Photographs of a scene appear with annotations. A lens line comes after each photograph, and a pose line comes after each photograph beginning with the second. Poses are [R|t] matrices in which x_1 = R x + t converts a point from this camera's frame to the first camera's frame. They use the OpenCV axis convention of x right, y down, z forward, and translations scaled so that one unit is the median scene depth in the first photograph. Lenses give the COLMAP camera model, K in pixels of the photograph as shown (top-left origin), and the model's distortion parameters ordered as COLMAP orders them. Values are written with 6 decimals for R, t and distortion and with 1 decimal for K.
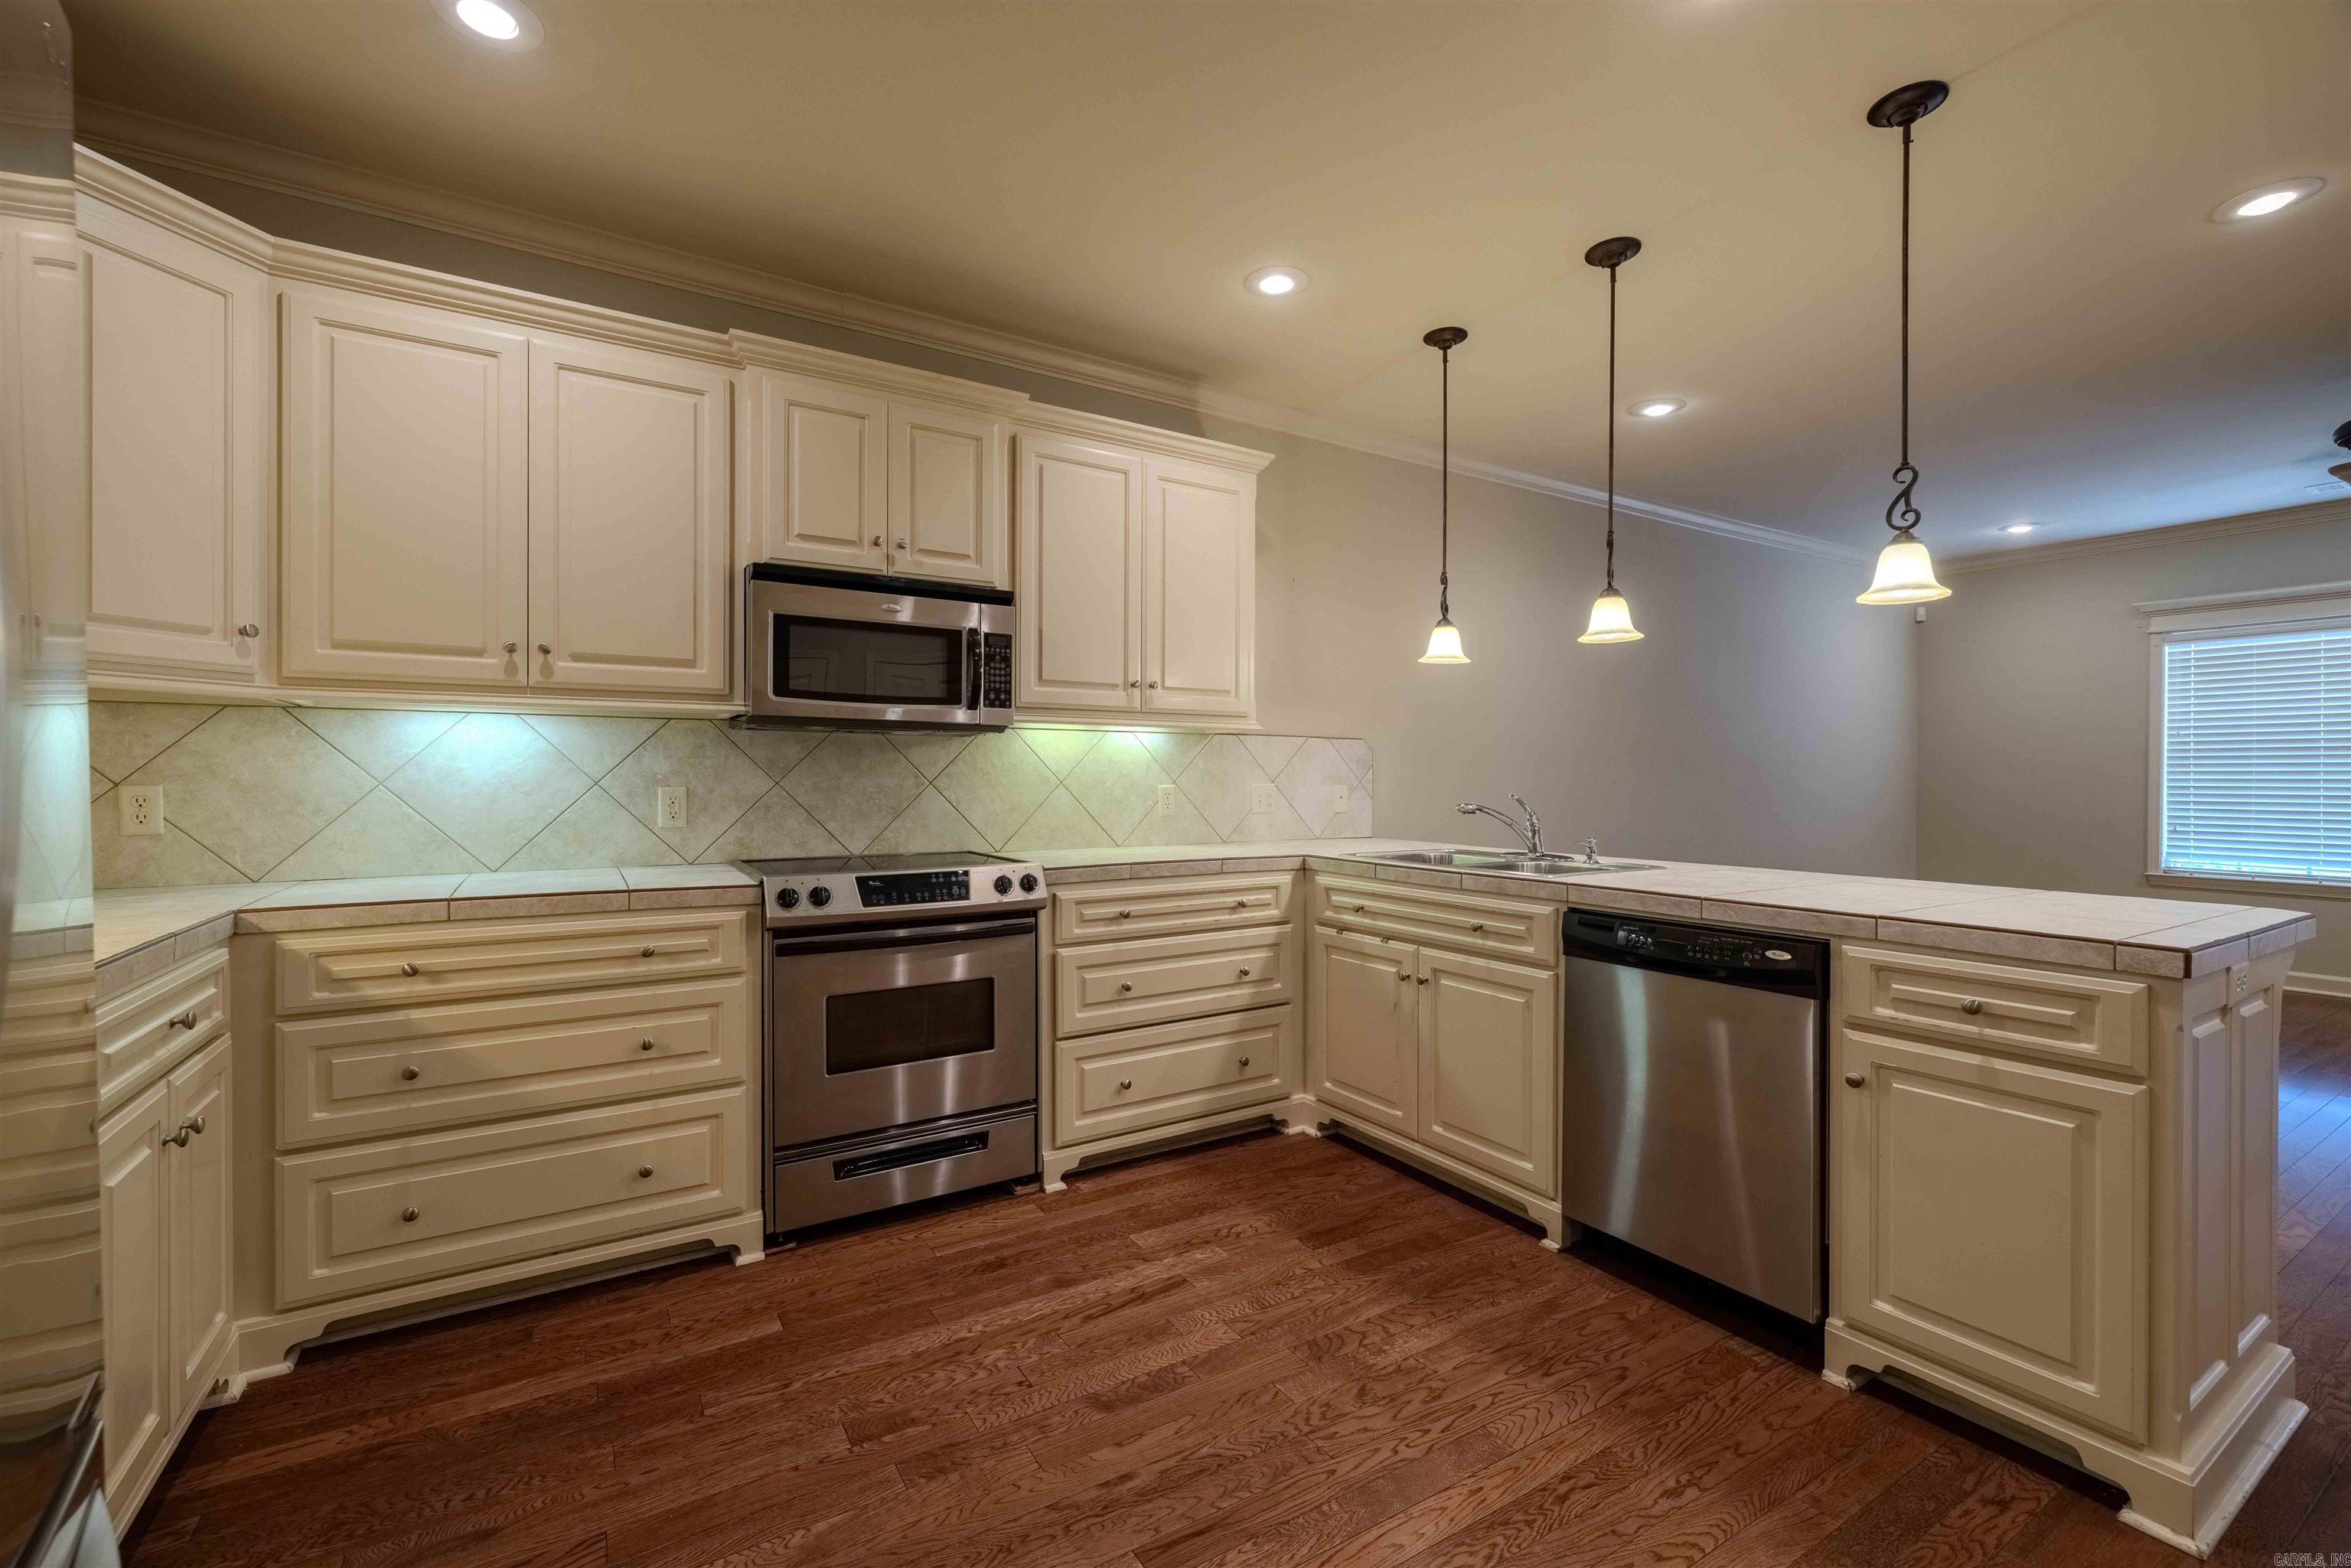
lens RADIAL K [[979.9, 0, 1165.6], [0, 979.9, 779.6], [0, 0, 1]] dist [-0.001242, 0.000020]
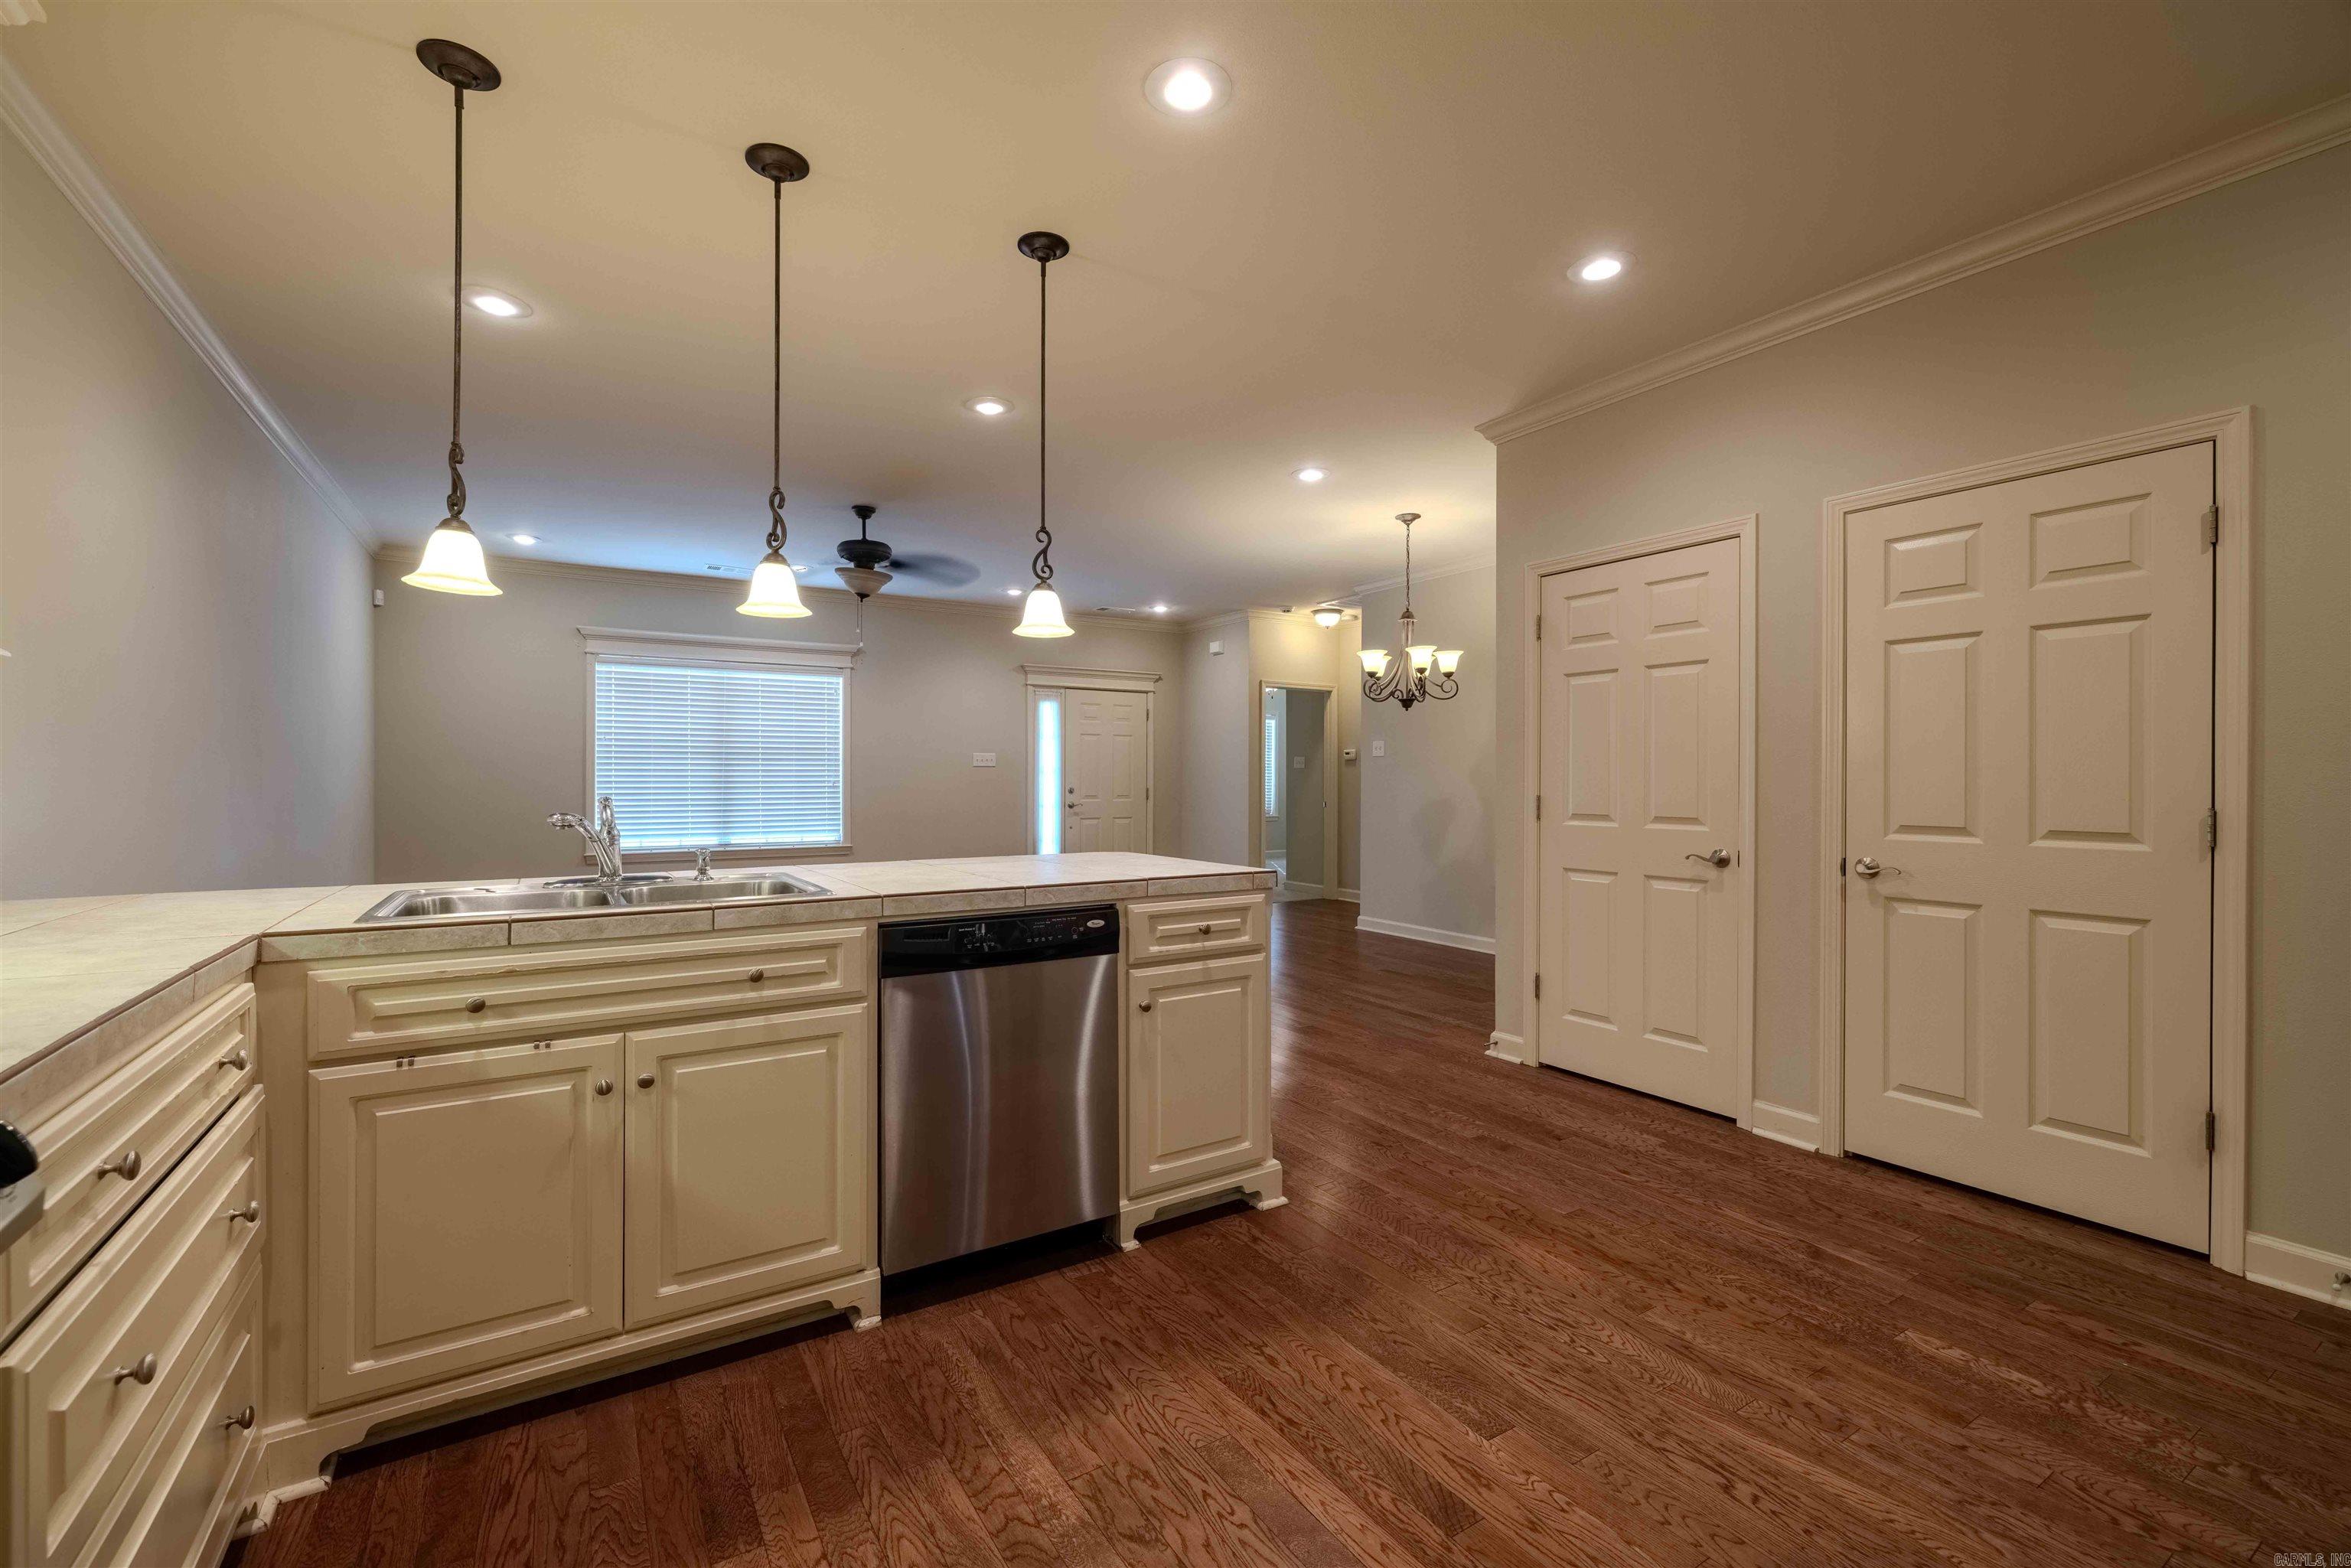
lens RADIAL K [[979.9, 0, 1164.5], [0, 979.9, 777.7], [0, 0, 1]] dist [-0.001242, 0.000020]
pose [[-0.007087, -0.003142, 0.999970, -0.468908], [0.001489, 0.999994, 0.003153, -0.001523], [-0.999974, 0.001511, -0.007083, 0.764695]]
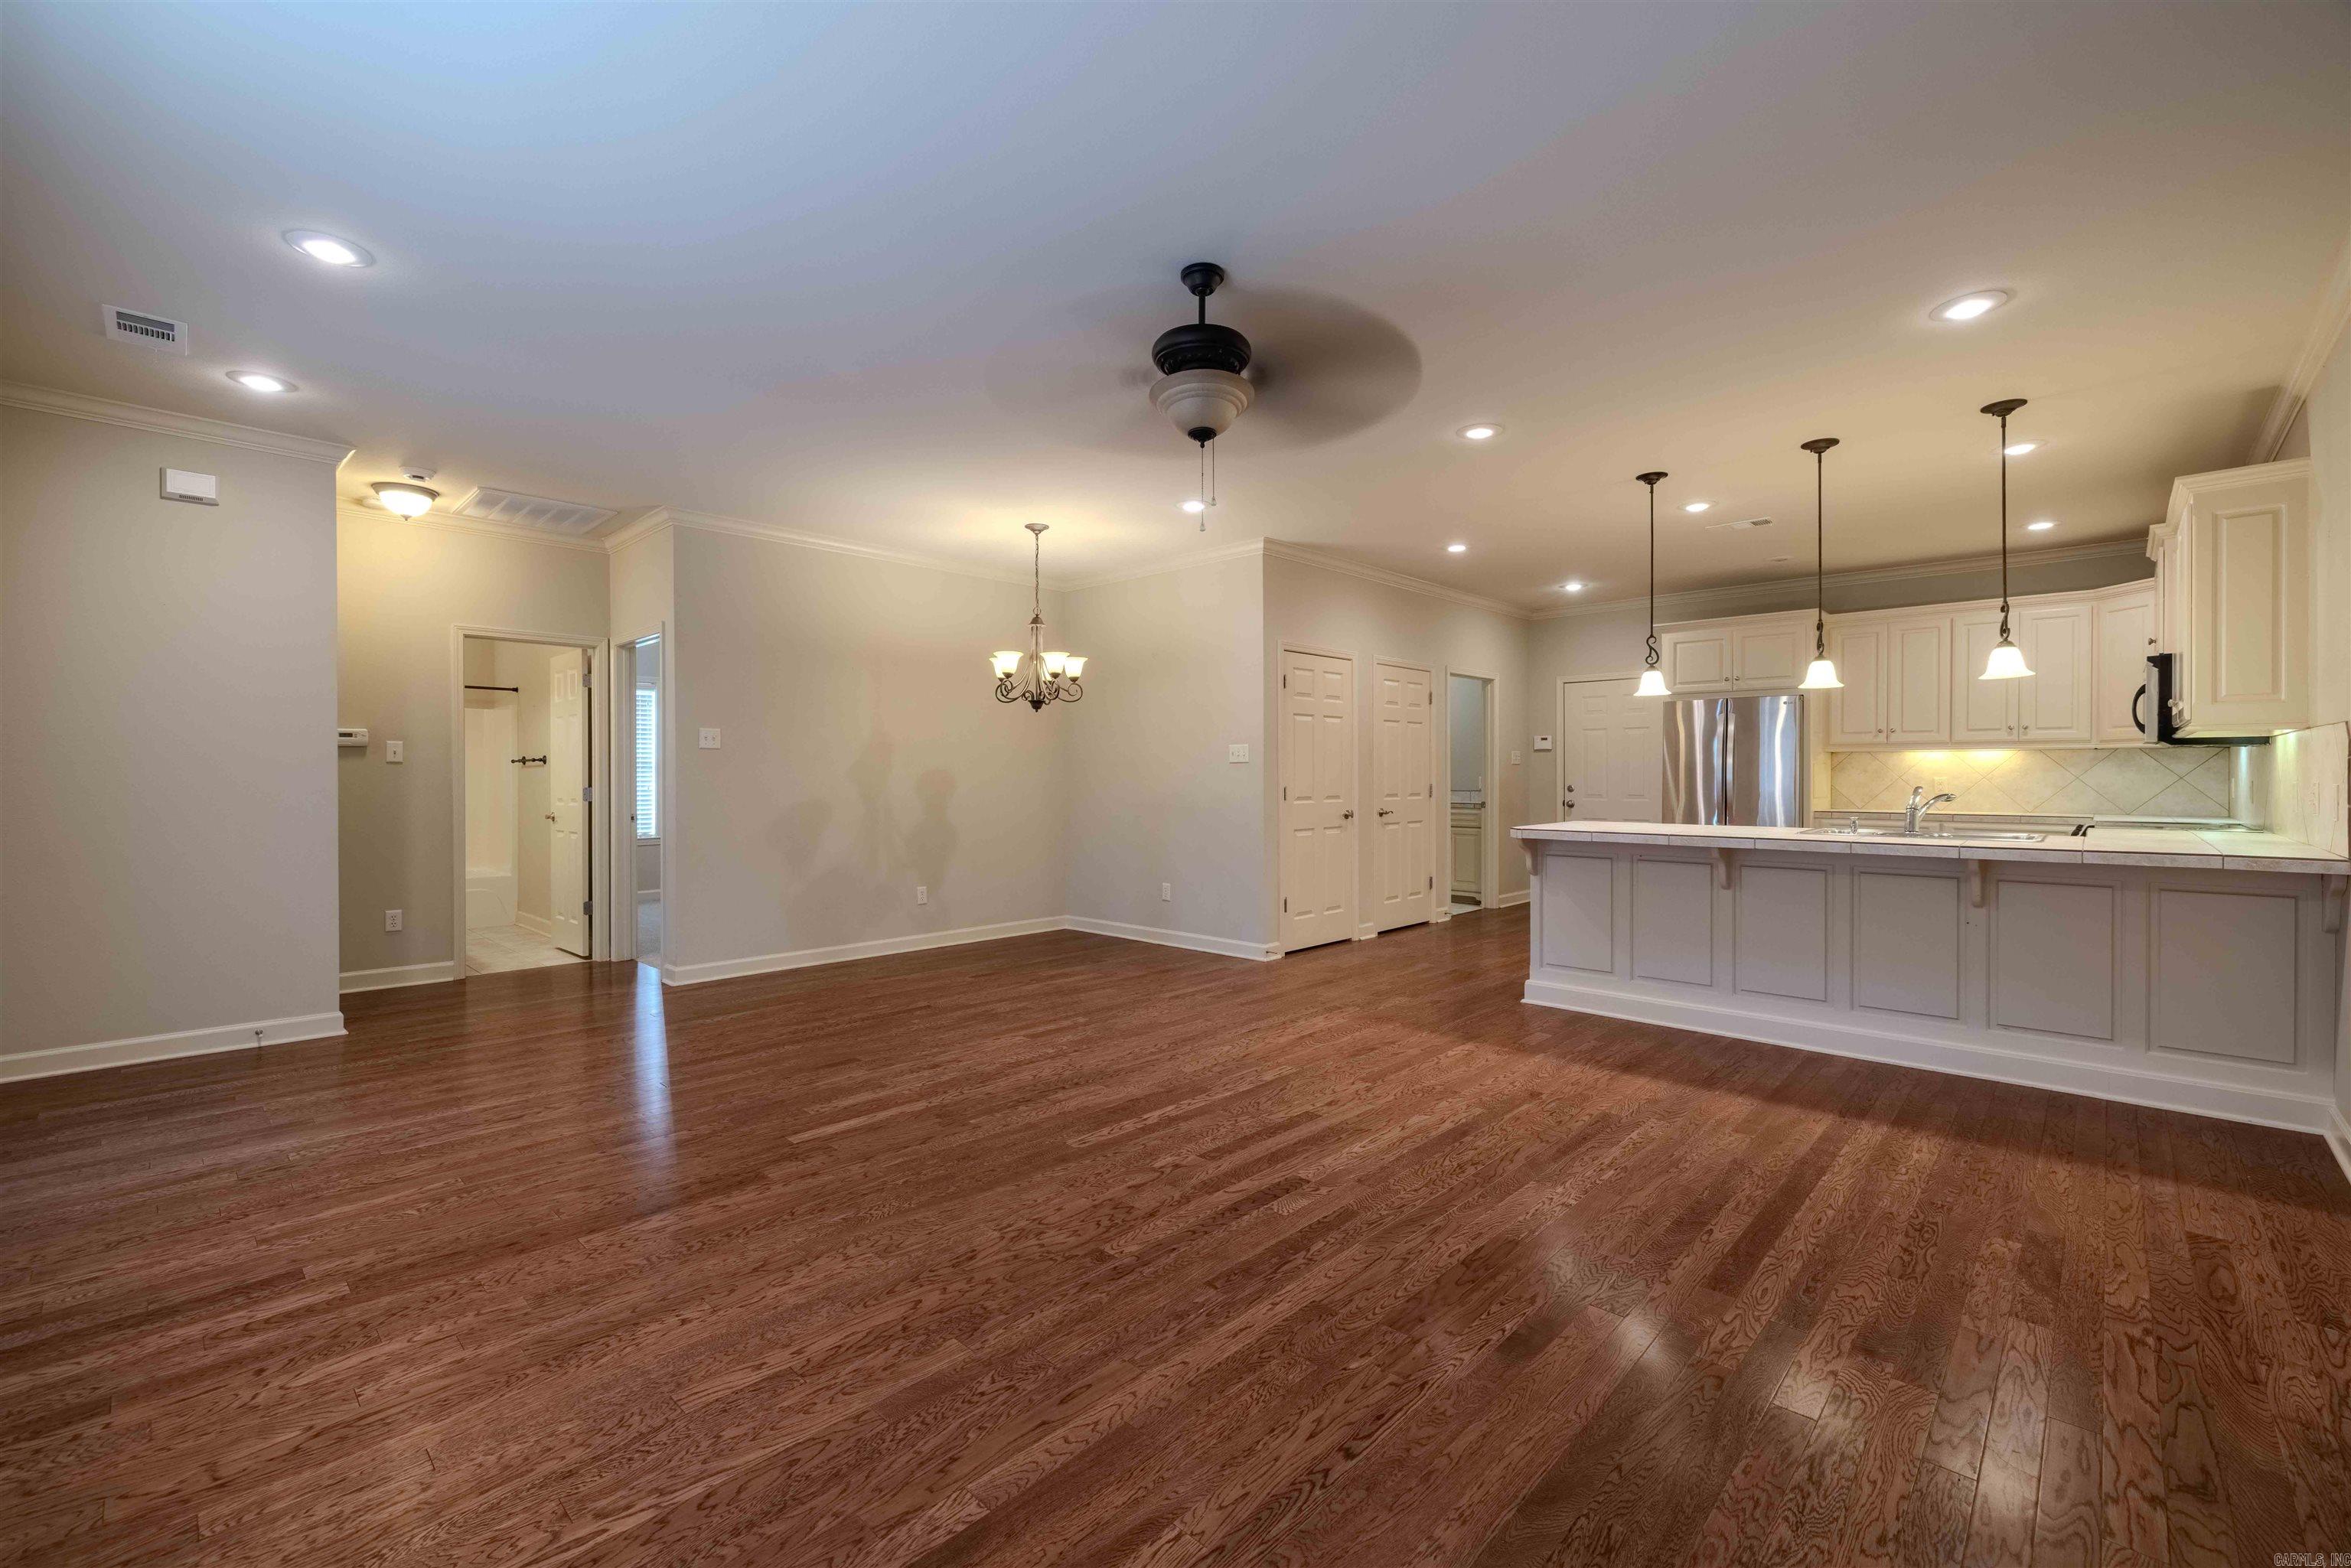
lens RADIAL K [[979.9, 0, 1166.2], [0, 979.9, 786.3], [0, 0, 1]] dist [-0.001242, 0.000020]
pose [[-0.966840, 0.001456, -0.255380, 2.172207], [-0.002394, 0.999888, 0.014762, -0.004390], [0.255373, 0.014883, -0.966728, 2.602707]]
